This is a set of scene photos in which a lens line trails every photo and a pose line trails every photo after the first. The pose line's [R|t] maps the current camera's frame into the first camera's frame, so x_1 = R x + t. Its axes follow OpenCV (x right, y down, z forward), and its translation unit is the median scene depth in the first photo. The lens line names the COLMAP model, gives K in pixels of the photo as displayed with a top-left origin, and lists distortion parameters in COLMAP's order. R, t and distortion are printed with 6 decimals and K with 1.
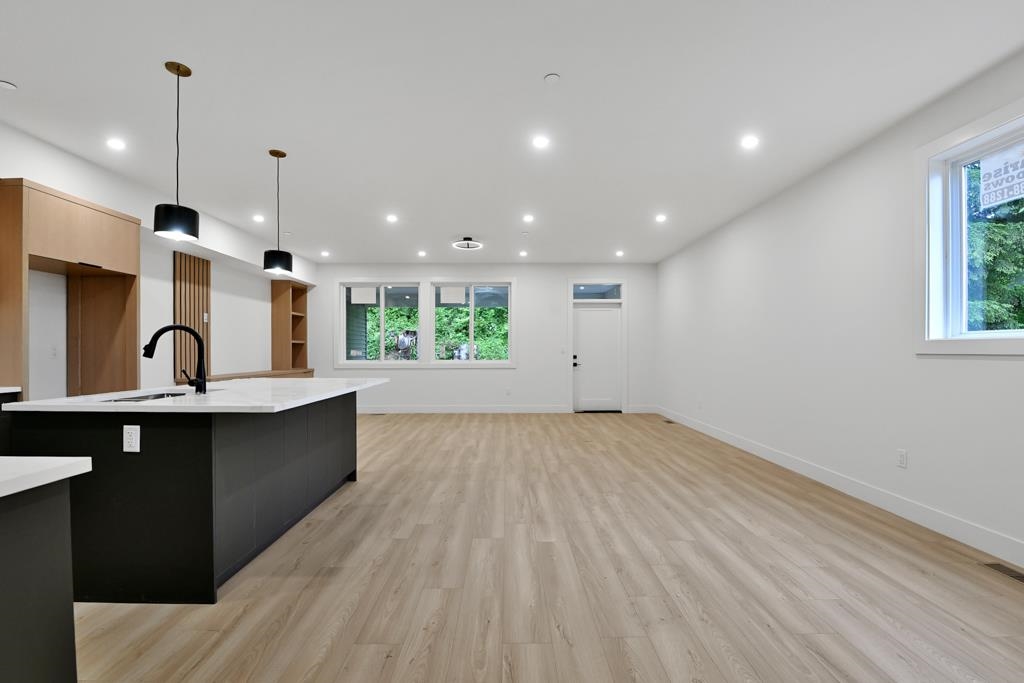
lens RADIAL K [[446.2, 0, 510.3], [0, 446.2, 352.0], [0, 0, 1]] dist [-0.014067, -0.000438]
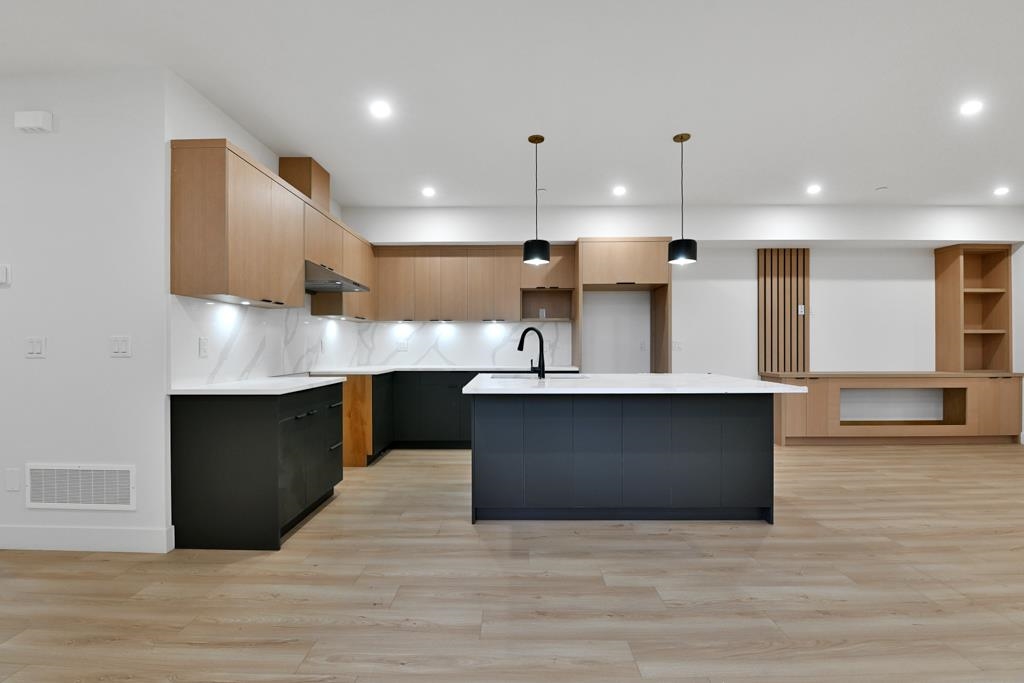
lens RADIAL K [[439.9, 0, 511.9], [0, 439.9, 344.8], [0, 0, 1]] dist [-0.002769, -0.009273]
pose [[-0.019396, -0.001544, -0.999811, 0.353508], [-0.000489, 0.999999, -0.001534, -0.002237], [0.999812, 0.000459, -0.019396, 0.548637]]
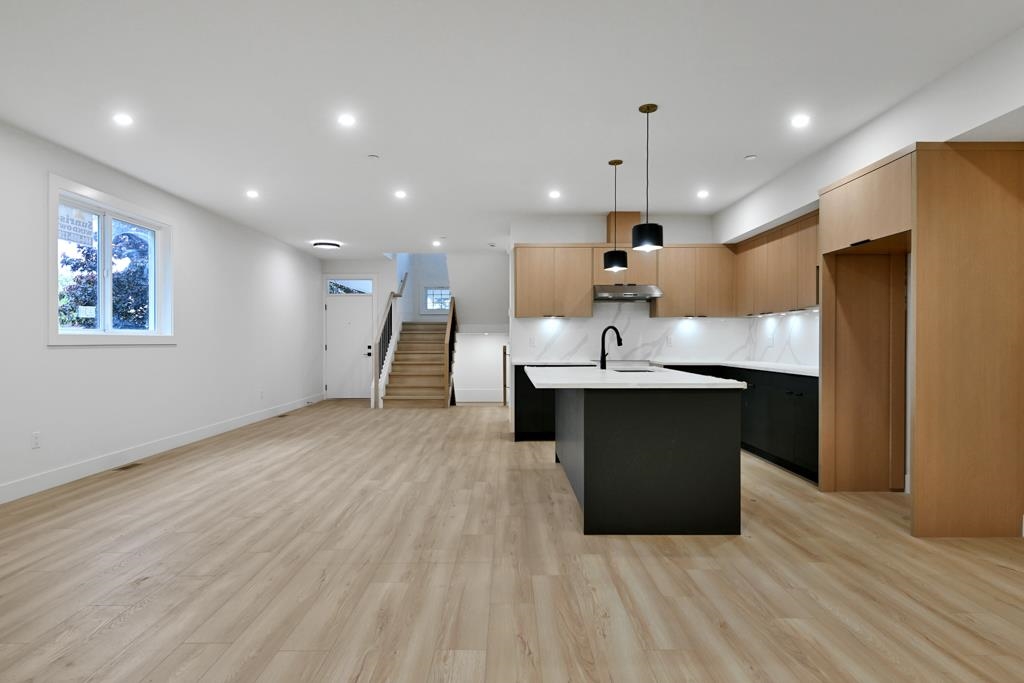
lens RADIAL K [[540.9, 0, 510.2], [0, 540.9, 343.2], [0, 0, 1]] dist [0.005007, -0.000581]
pose [[-0.999997, 0.001308, 0.001910, -0.220093], [0.001322, 0.999973, 0.007234, -0.007070], [-0.001901, 0.007236, -0.999972, 1.701773]]
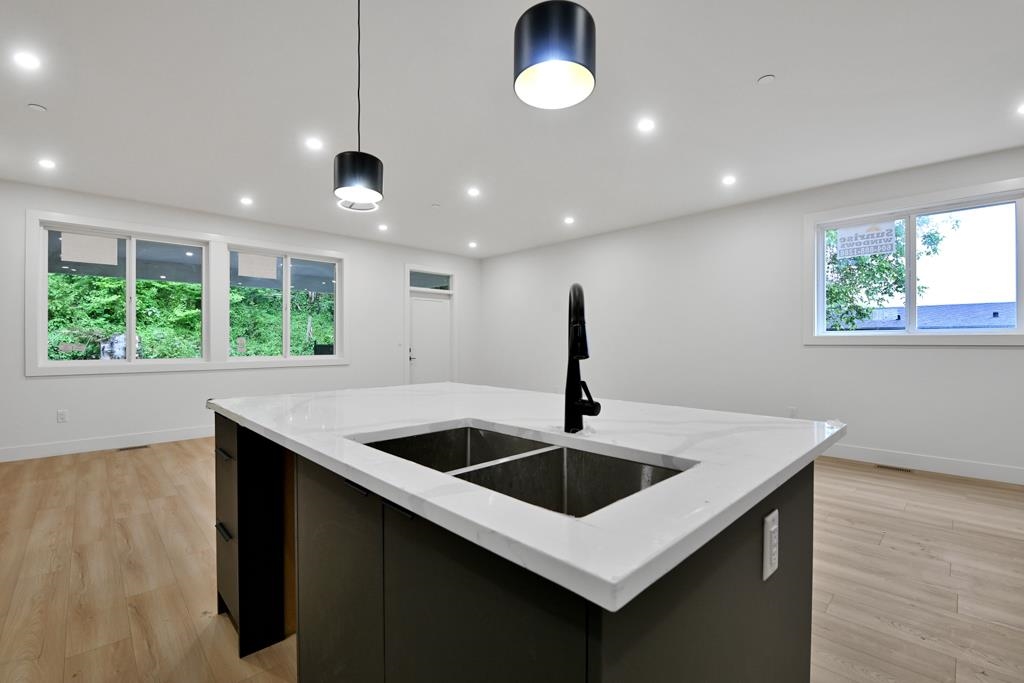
lens RADIAL K [[439.9, 0, 511.9], [0, 439.9, 344.8], [0, 0, 1]] dist [-0.002769, -0.009273]
pose [[0.726890, -0.003115, 0.686747, -0.629956], [0.003263, 0.999994, 0.001083, -0.000109], [-0.686746, 0.001454, 0.726896, 0.406246]]
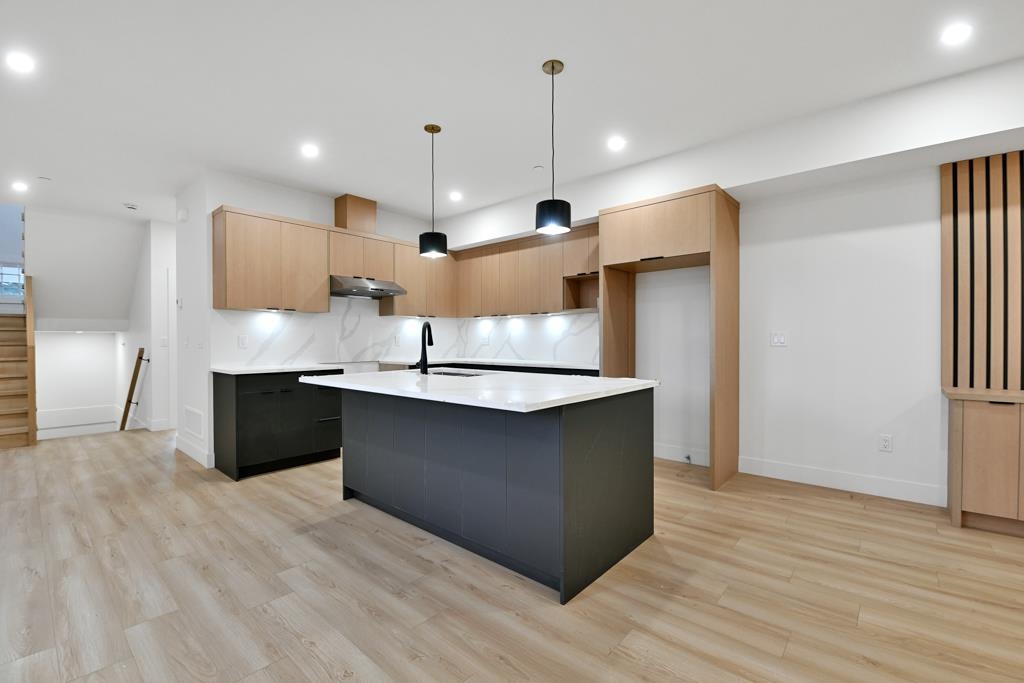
lens RADIAL K [[439.9, 0, 511.9], [0, 439.9, 344.8], [0, 0, 1]] dist [-0.002769, -0.009273]
pose [[-0.667401, 0.010968, -0.744618, 0.047120], [0.002504, 0.999919, 0.012484, -0.004071], [0.744694, 0.006467, -0.667374, 1.195817]]
